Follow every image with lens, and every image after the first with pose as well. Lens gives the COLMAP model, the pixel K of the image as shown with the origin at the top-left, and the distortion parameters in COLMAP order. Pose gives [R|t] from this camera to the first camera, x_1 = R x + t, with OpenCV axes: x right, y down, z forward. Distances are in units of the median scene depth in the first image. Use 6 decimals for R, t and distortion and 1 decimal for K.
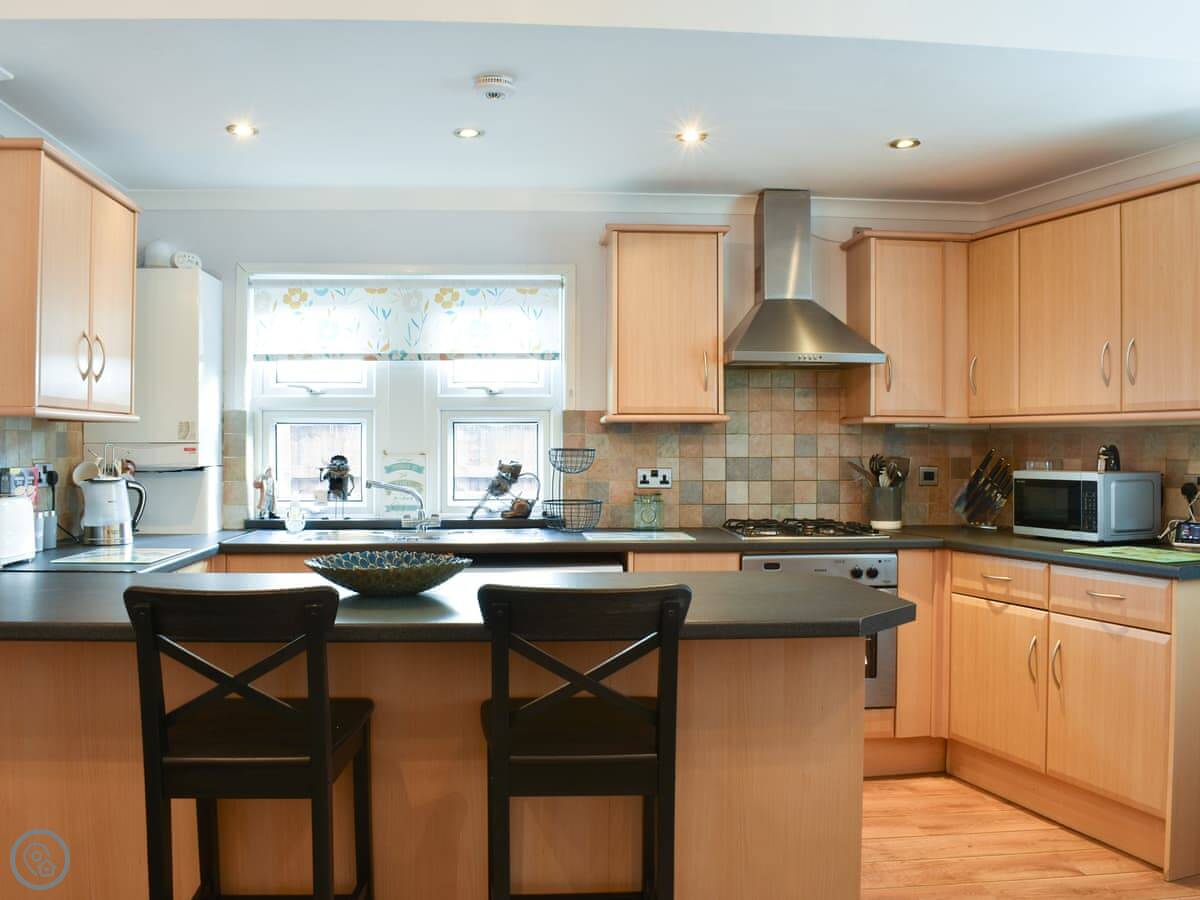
lens RADIAL K [[1052.2, 0, 578.3], [0, 1052.2, 443.5], [0, 0, 1]] dist [-0.106612, 0.013250]
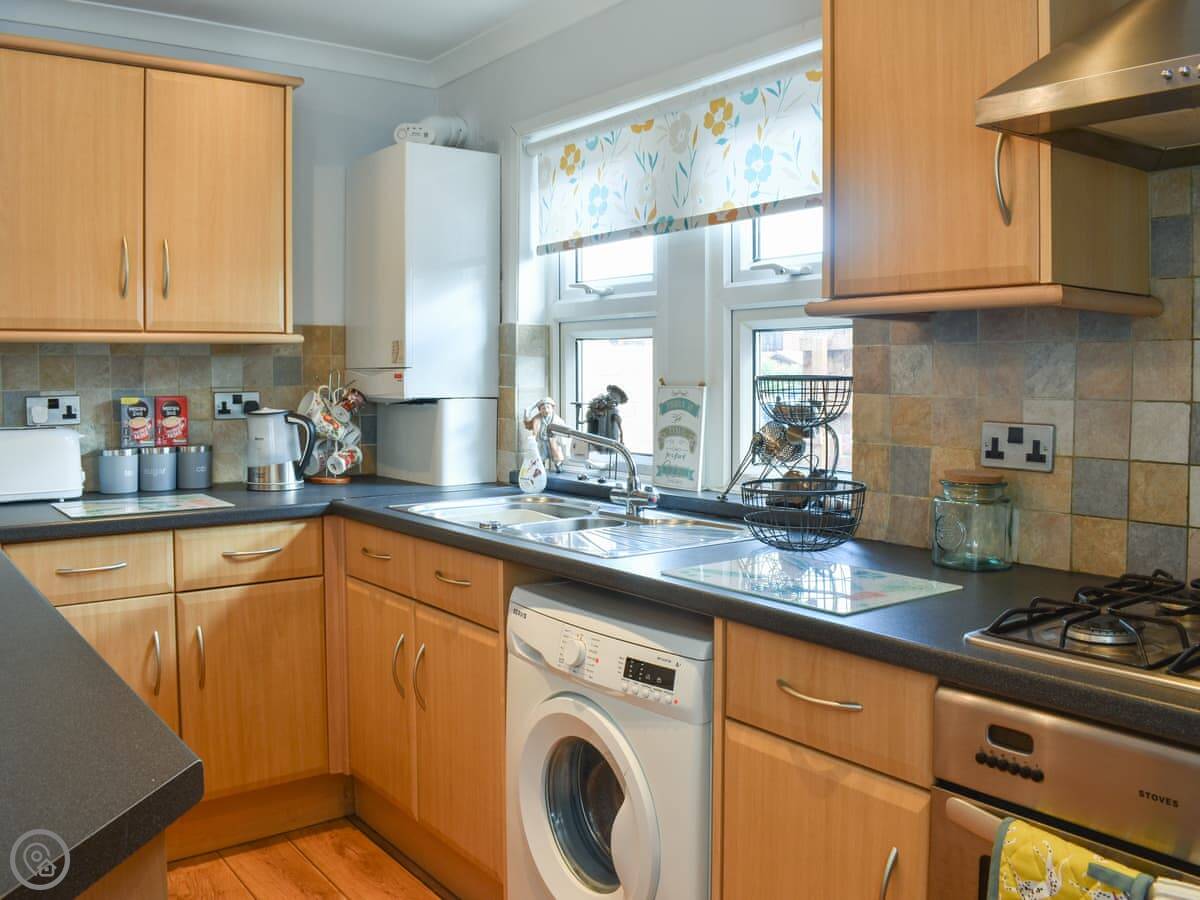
lens RADIAL K [[1052.2, 0, 584.6], [0, 1052.2, 415.9], [0, 0, 1]] dist [-0.106612, 0.013250]
pose [[0.535637, 0.034017, -0.843763, 0.332110], [0.003295, 0.999096, 0.042371, 0.002289], [0.844442, -0.025476, 0.535041, 0.630540]]
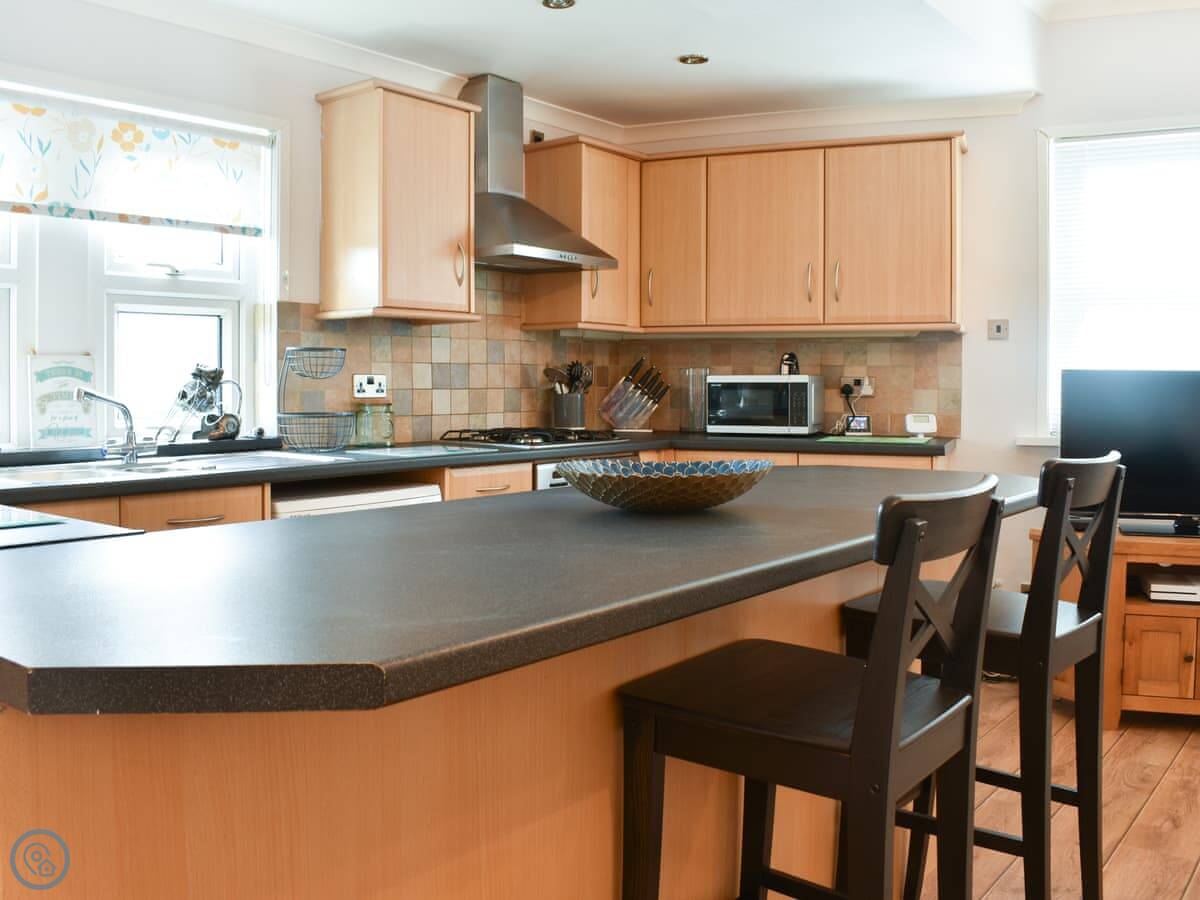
lens RADIAL K [[1052.2, 0, 587.0], [0, 1052.2, 402.9], [0, 0, 1]] dist [-0.106612, 0.013250]
pose [[0.679880, -0.016186, 0.733145, -0.432720], [-0.004327, 0.999650, 0.026082, 0.023665], [-0.733311, -0.020905, 0.679572, 0.293108]]
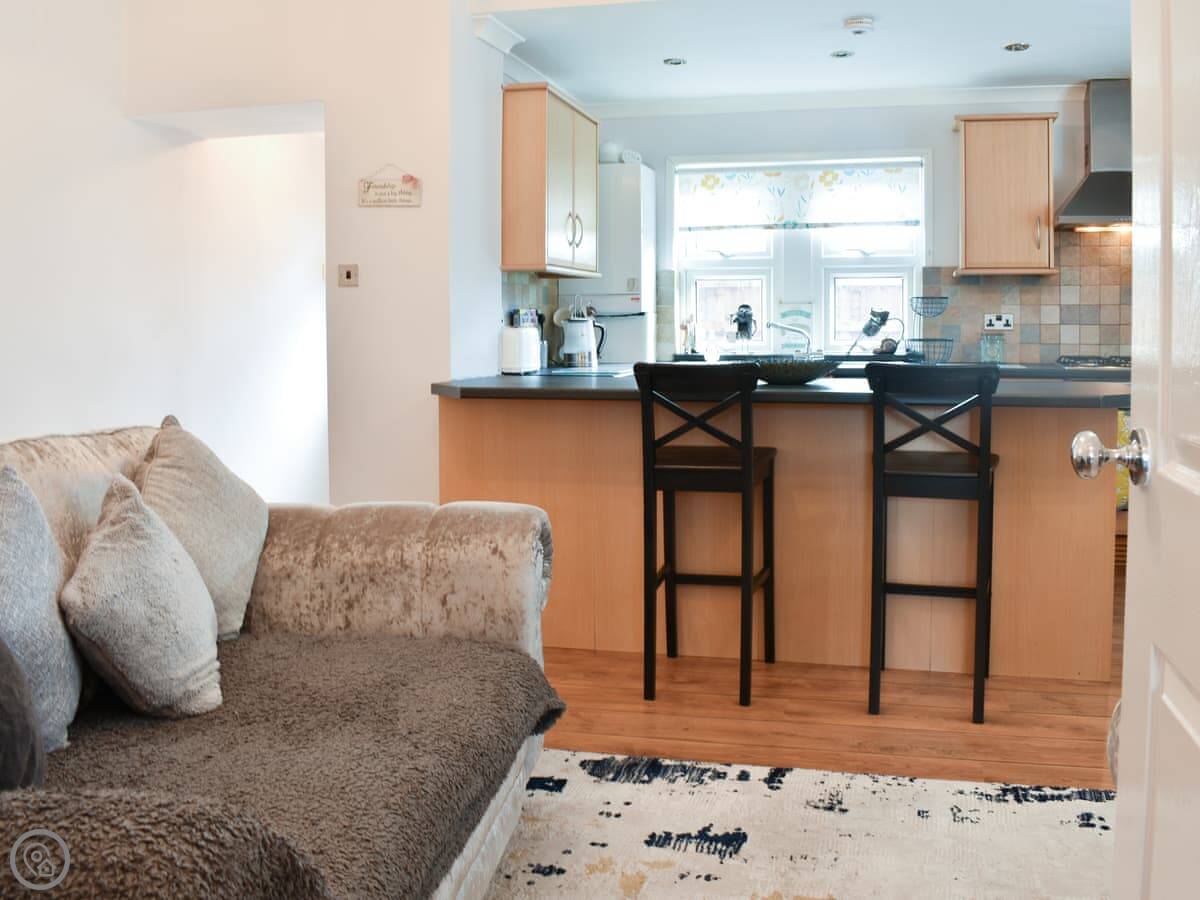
lens RADIAL K [[1052.2, 0, 667.1], [0, 1052.2, 367.7], [0, 0, 1]] dist [-0.106612, 0.013250]
pose [[0.960419, 0.009362, -0.278403, 0.039554], [0.004370, 0.998806, 0.048663, 0.025779], [0.278526, -0.047953, 0.959231, -0.267429]]
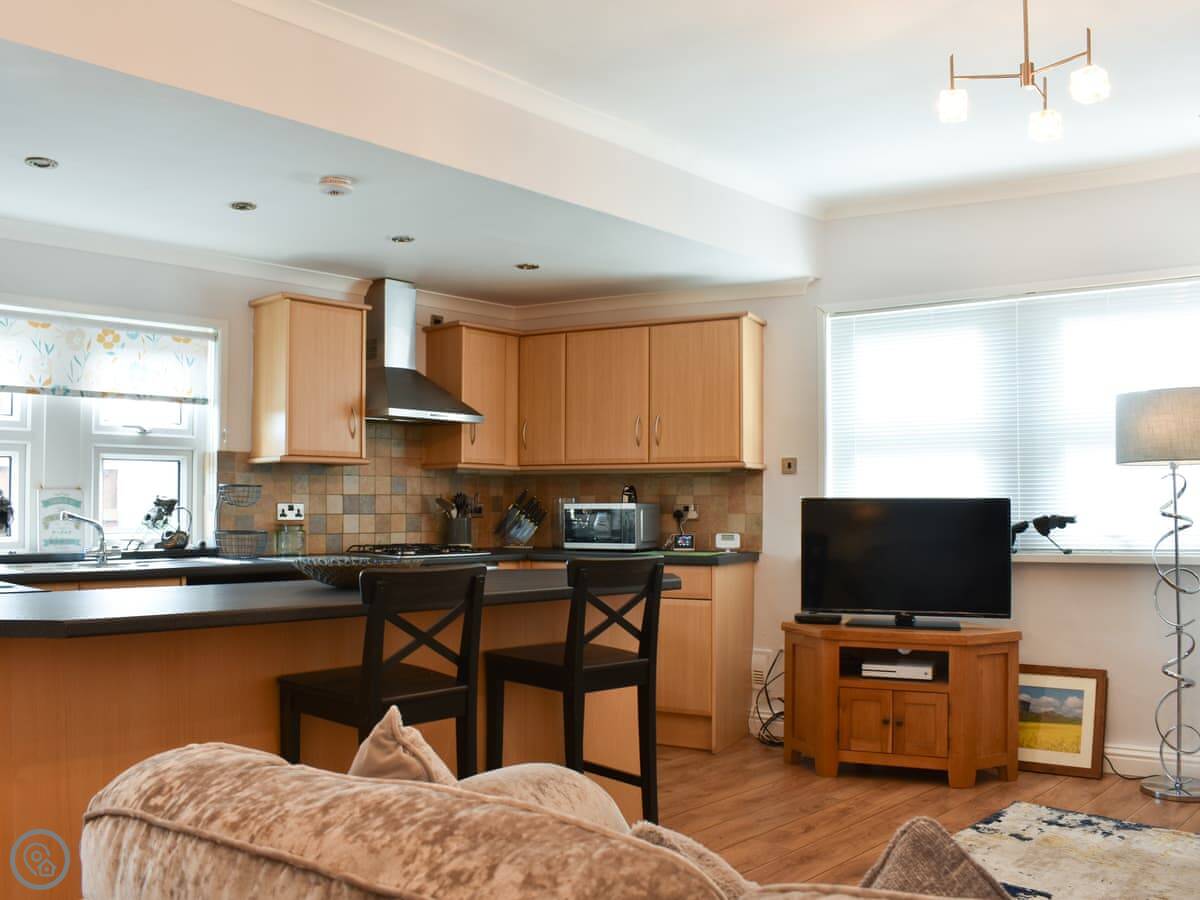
lens RADIAL K [[1052.2, 0, 584.1], [0, 1052.2, 477.8], [0, 0, 1]] dist [-0.106612, 0.013250]
pose [[0.737809, 0.018357, 0.674760, -0.467831], [-0.002155, 0.999689, -0.024841, 0.023513], [-0.675006, 0.016873, 0.737619, -0.069685]]
